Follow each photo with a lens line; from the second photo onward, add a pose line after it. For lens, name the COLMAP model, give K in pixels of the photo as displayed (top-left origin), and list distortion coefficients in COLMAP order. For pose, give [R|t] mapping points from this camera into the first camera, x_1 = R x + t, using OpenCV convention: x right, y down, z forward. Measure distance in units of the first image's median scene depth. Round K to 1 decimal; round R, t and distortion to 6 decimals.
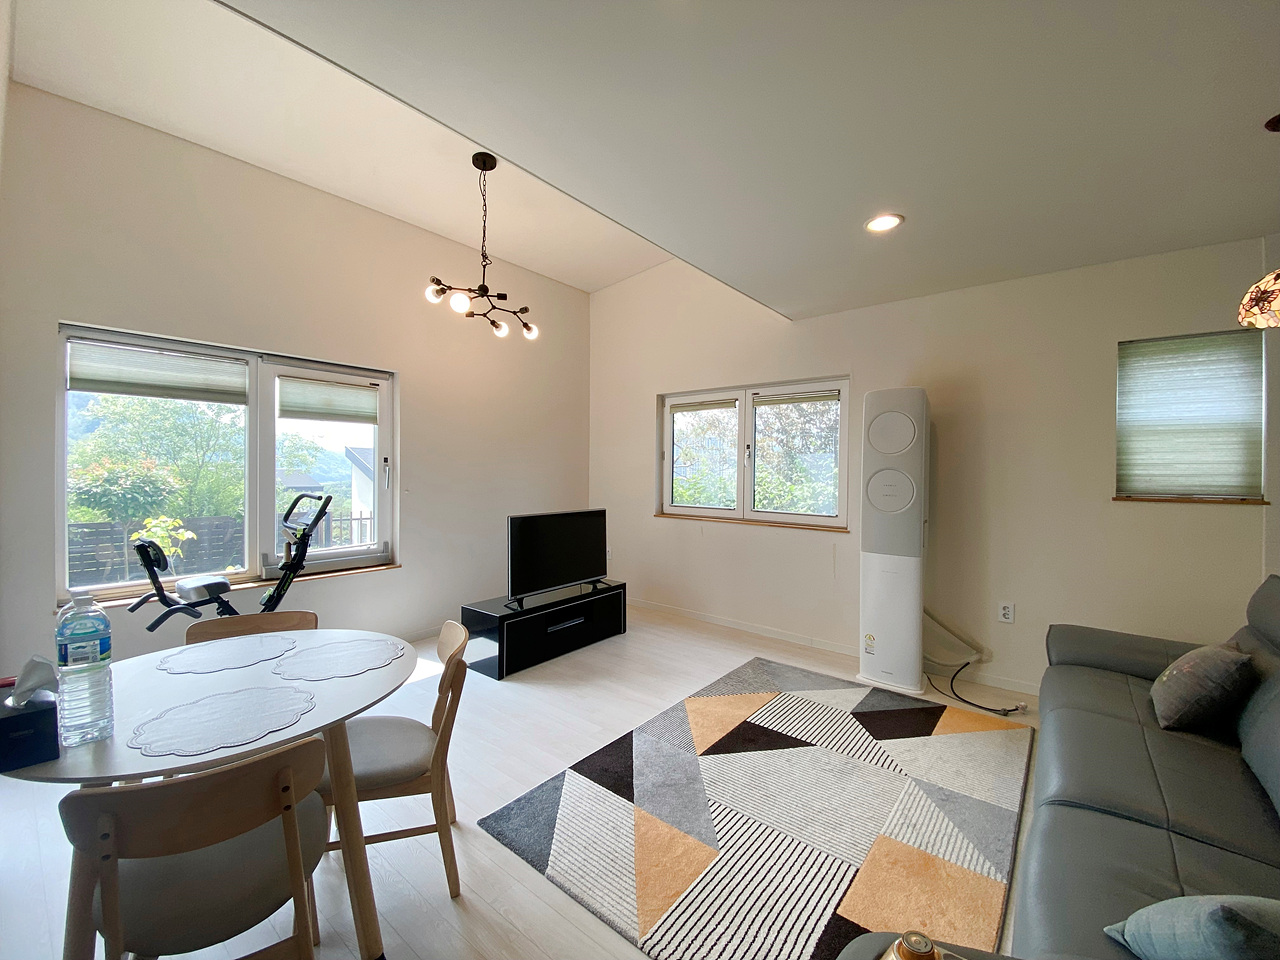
lens RADIAL K [[517.6, 0, 632.6], [0, 517.6, 471.0], [0, 0, 1]] dist [-0.010929, -0.003649]
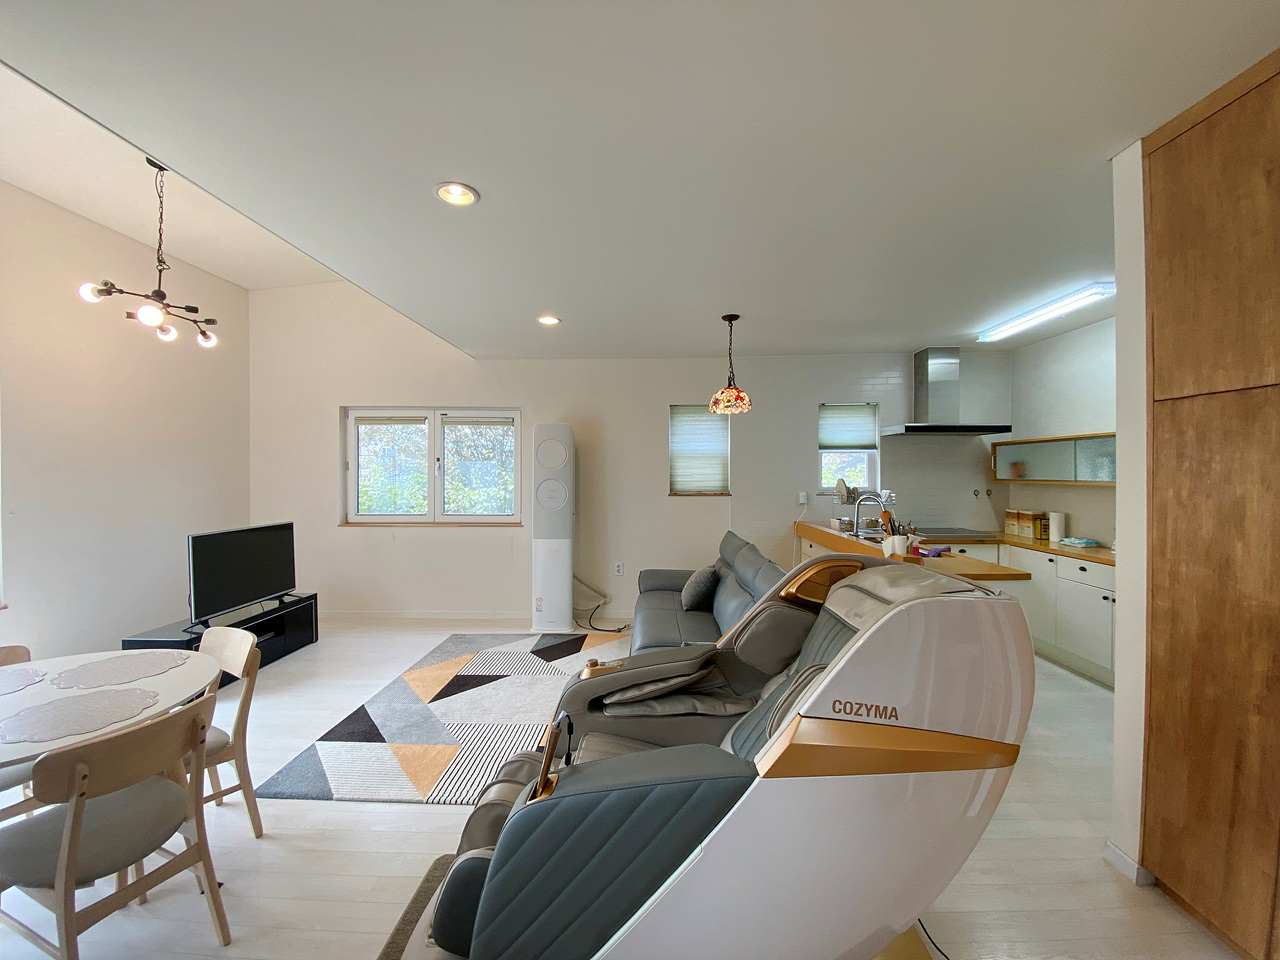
lens RADIAL K [[517.6, 0, 635.2], [0, 517.6, 477.5], [0, 0, 1]] dist [-0.010929, -0.003649]
pose [[0.795038, -0.017929, 0.606294, -0.190416], [0.011359, 0.999828, 0.014671, -0.028483], [-0.606453, -0.004777, 0.795105, -0.289484]]
